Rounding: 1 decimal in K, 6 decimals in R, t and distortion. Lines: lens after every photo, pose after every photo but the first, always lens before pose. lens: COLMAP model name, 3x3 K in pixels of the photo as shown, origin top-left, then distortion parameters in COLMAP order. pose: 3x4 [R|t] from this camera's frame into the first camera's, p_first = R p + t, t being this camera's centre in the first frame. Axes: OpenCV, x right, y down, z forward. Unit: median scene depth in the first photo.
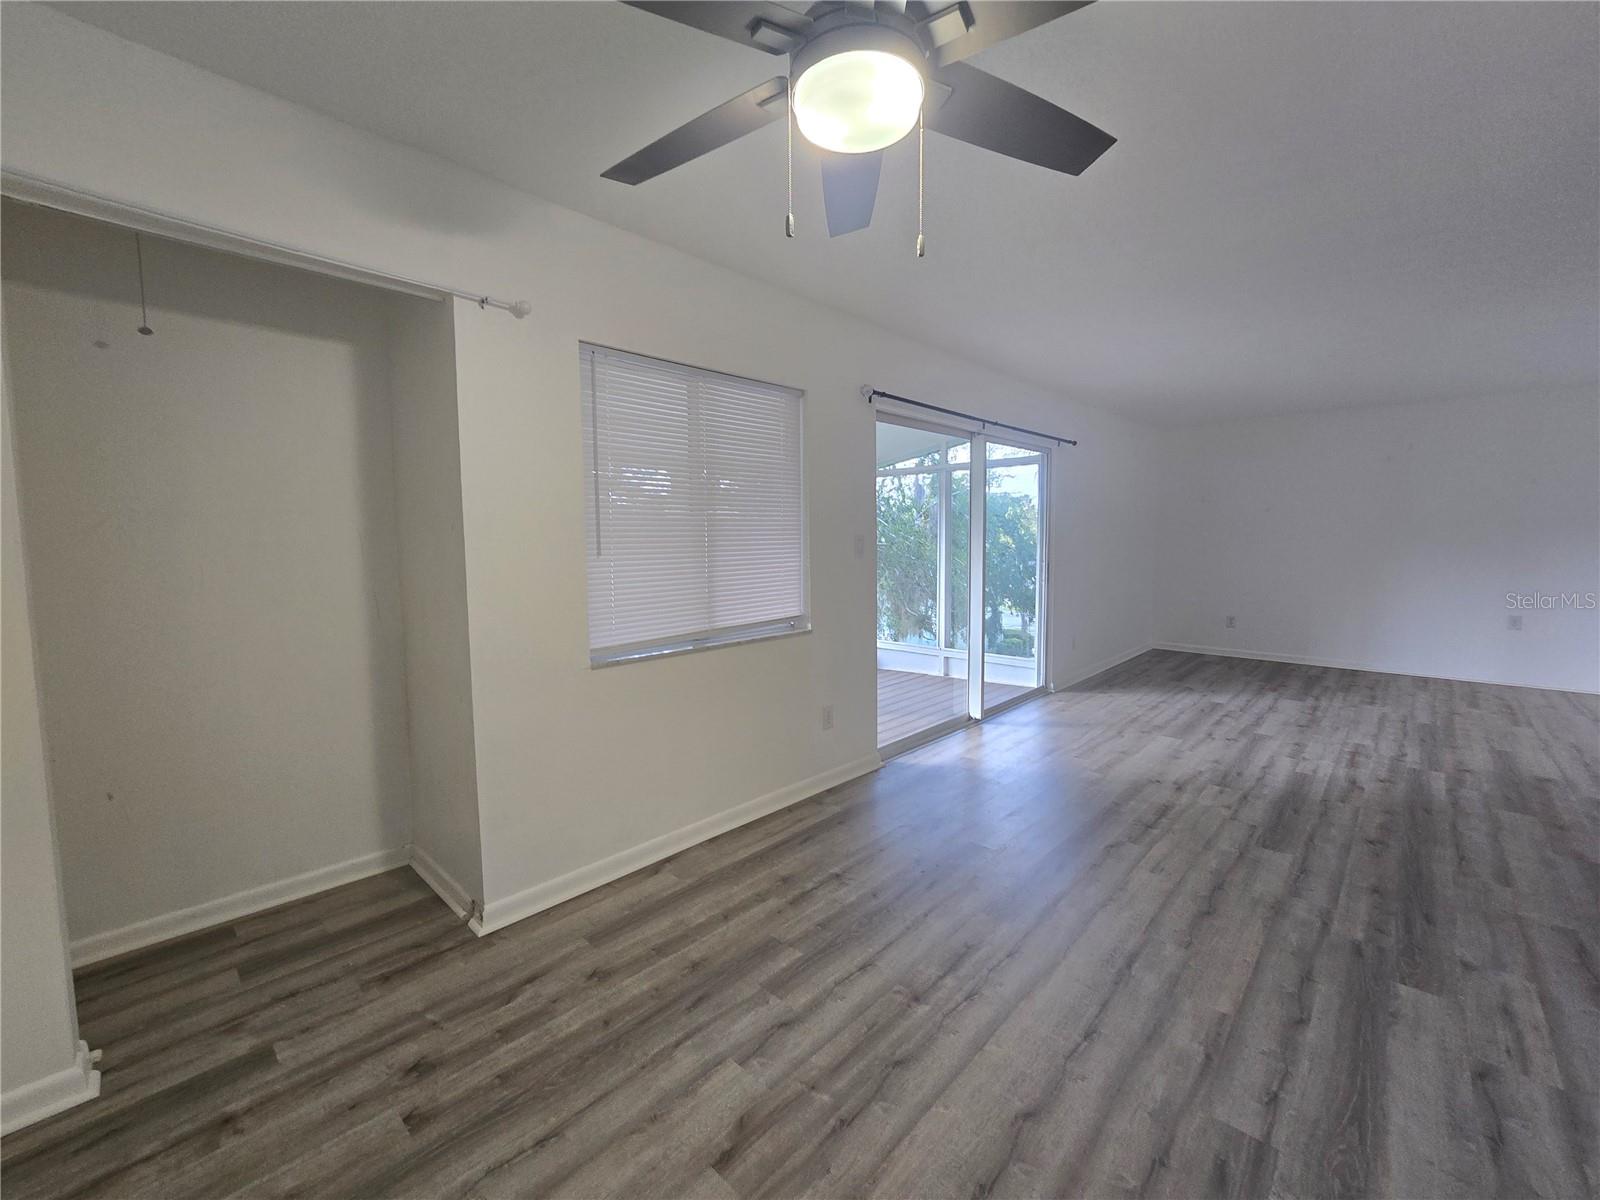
lens RADIAL K [[661.7, 0, 802.3], [0, 661.7, 594.5], [0, 0, 1]] dist [-0.002226, -0.000163]
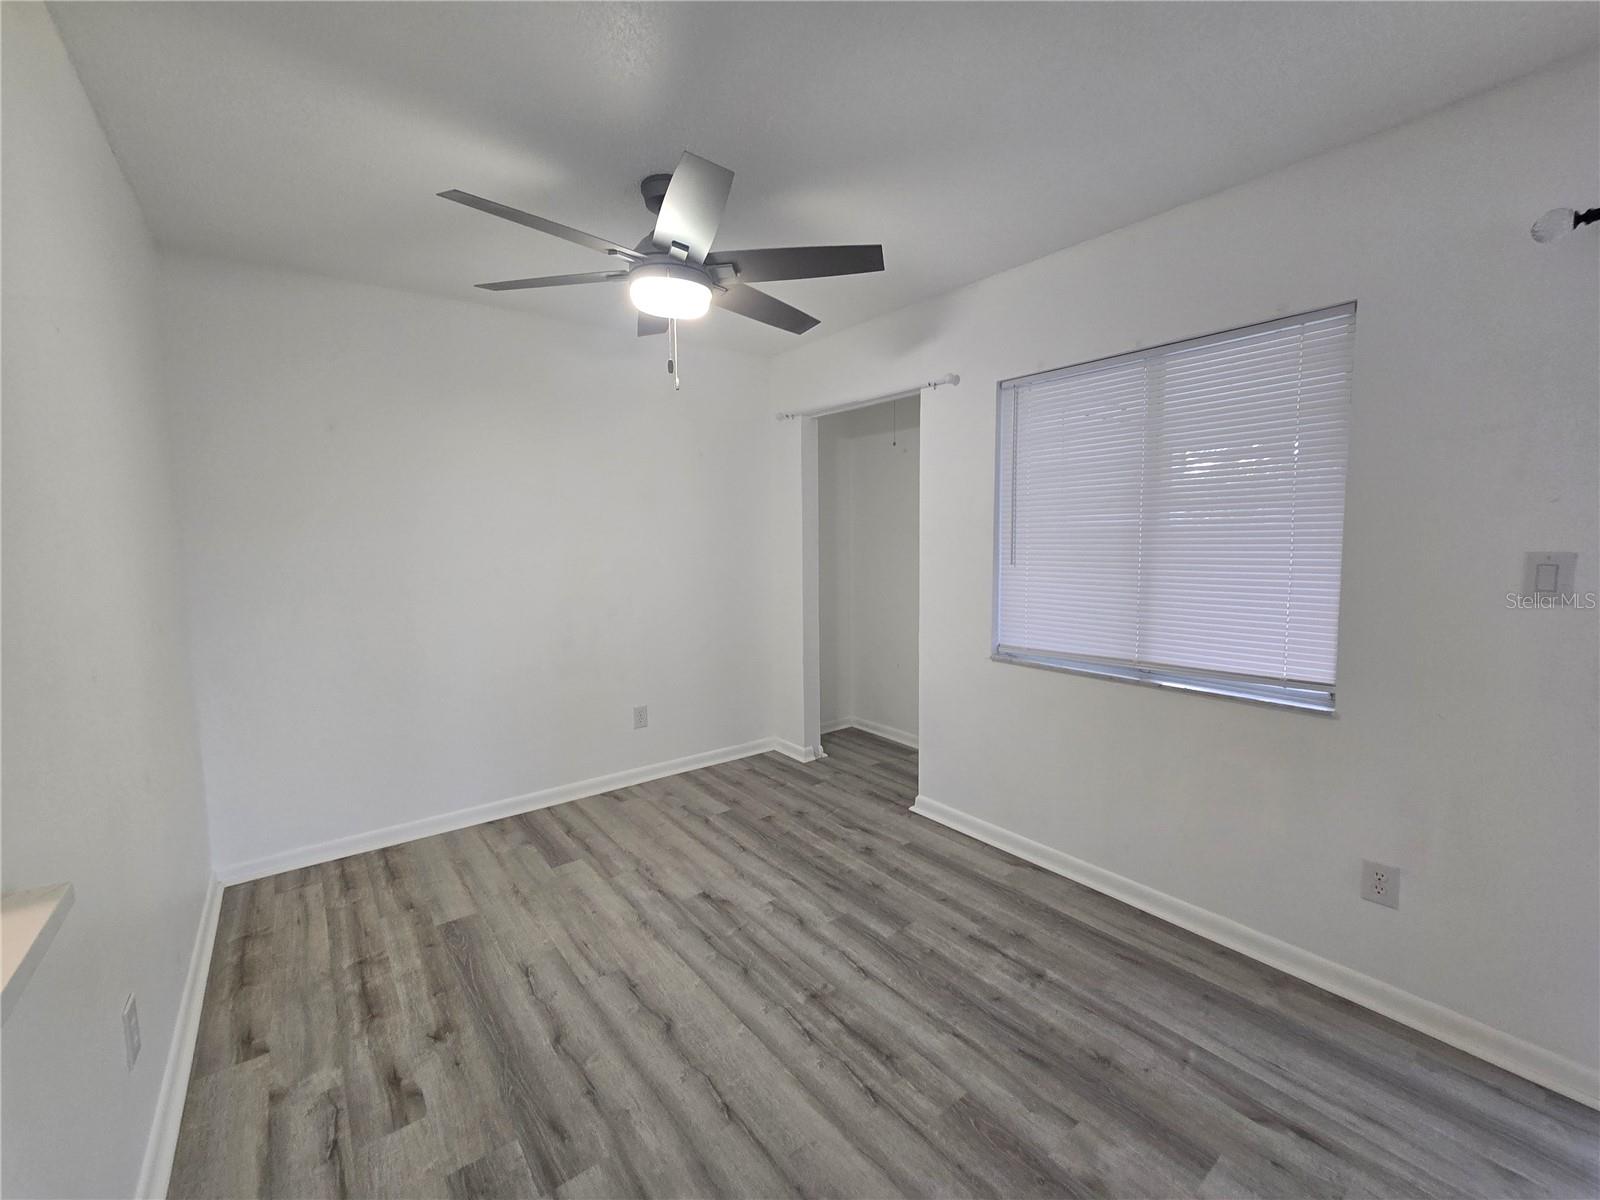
lens RADIAL K [[661.7, 0, 802.3], [0, 661.7, 594.5], [0, 0, 1]] dist [-0.002226, -0.000163]
pose [[-0.153578, 0.095138, -0.983546, 1.174400], [-0.077272, 0.991150, 0.107939, -0.137872], [0.985111, 0.092578, -0.144868, 1.097236]]
